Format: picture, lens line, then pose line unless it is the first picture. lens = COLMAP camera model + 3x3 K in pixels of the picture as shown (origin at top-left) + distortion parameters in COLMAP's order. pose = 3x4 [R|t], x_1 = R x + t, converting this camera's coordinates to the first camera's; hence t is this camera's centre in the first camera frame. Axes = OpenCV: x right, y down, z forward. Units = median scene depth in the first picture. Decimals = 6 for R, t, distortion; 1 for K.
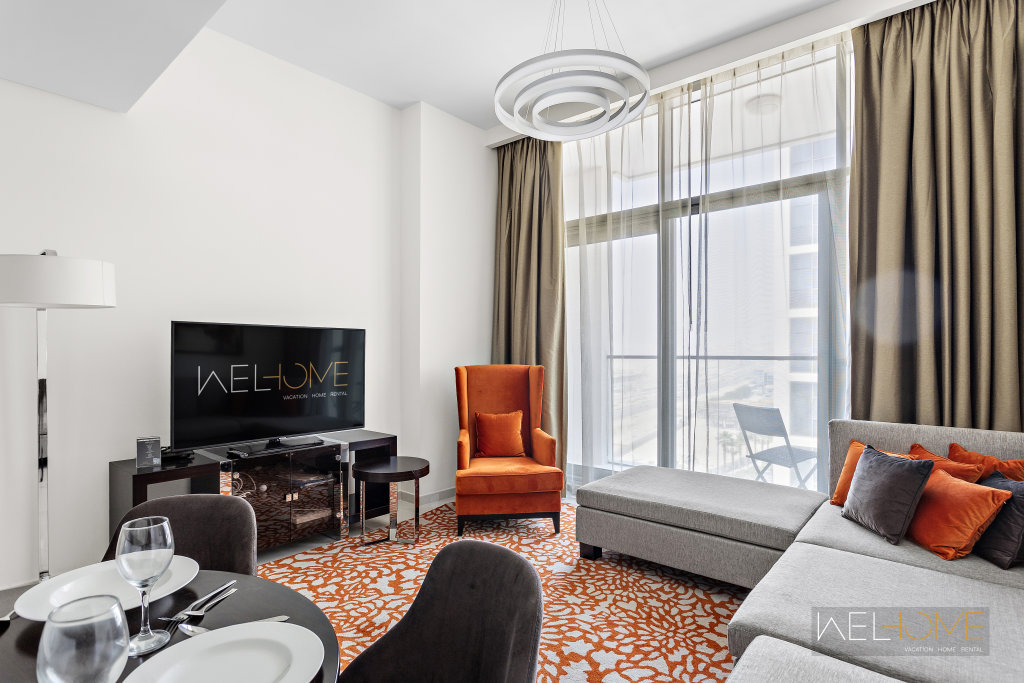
lens RADIAL K [[522.0, 0, 514.2], [0, 522.0, 345.7], [0, 0, 1]] dist [-0.007794, -0.000328]
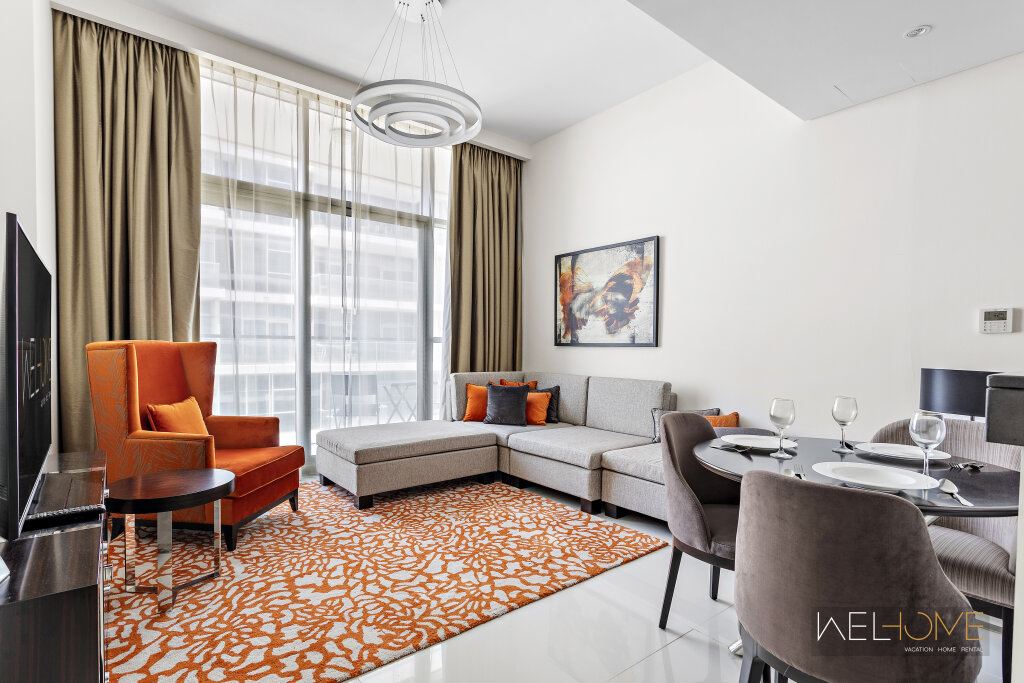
lens RADIAL K [[496.2, 0, 513.8], [0, 496.2, 347.8], [0, 0, 1]] dist [0.002834, 0.001482]
pose [[0.184655, -0.003322, 0.982798, -0.939110], [-0.022348, 0.999722, 0.007578, 0.046068], [-0.982549, -0.023363, 0.184530, 0.533940]]
